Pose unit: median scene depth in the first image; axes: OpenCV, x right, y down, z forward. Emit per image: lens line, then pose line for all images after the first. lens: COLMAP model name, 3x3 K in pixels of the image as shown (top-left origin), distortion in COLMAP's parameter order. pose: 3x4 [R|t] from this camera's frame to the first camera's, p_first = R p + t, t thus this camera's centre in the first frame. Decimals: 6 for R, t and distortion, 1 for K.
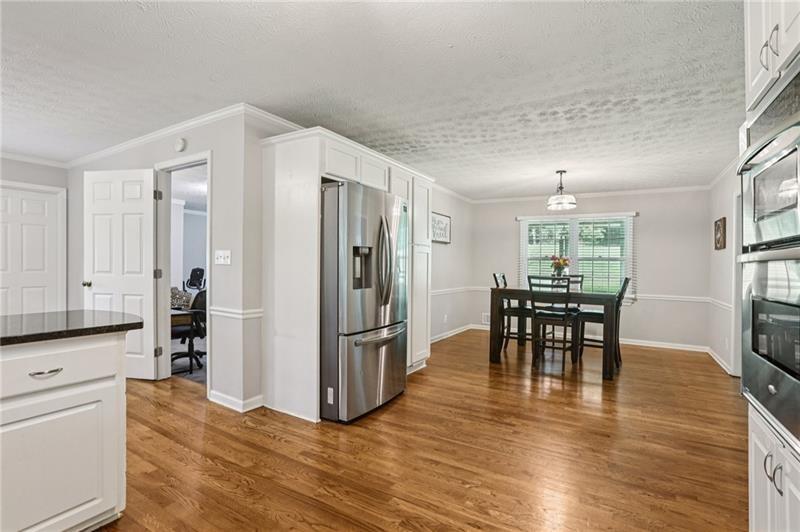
lens RADIAL K [[382.0, 0, 400.0], [0, 382.0, 266.0], [0, 0, 1]] dist [-0.004670, 0.000084]
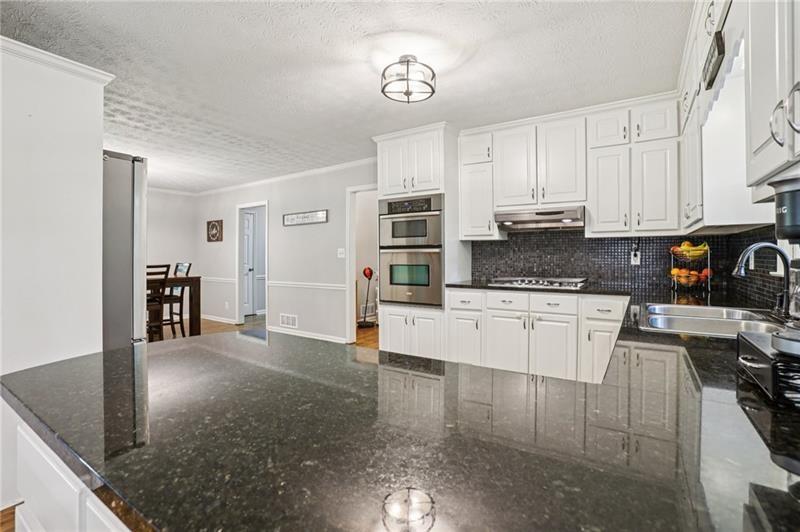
lens RADIAL K [[382.0, 0, 400.0], [0, 382.0, 266.0], [0, 0, 1]] dist [-0.004670, 0.000084]
pose [[0.070905, -0.049787, 0.996240, -0.727939], [0.010575, 0.998735, 0.049159, -0.019546], [-0.997427, 0.007050, 0.071341, 0.288656]]
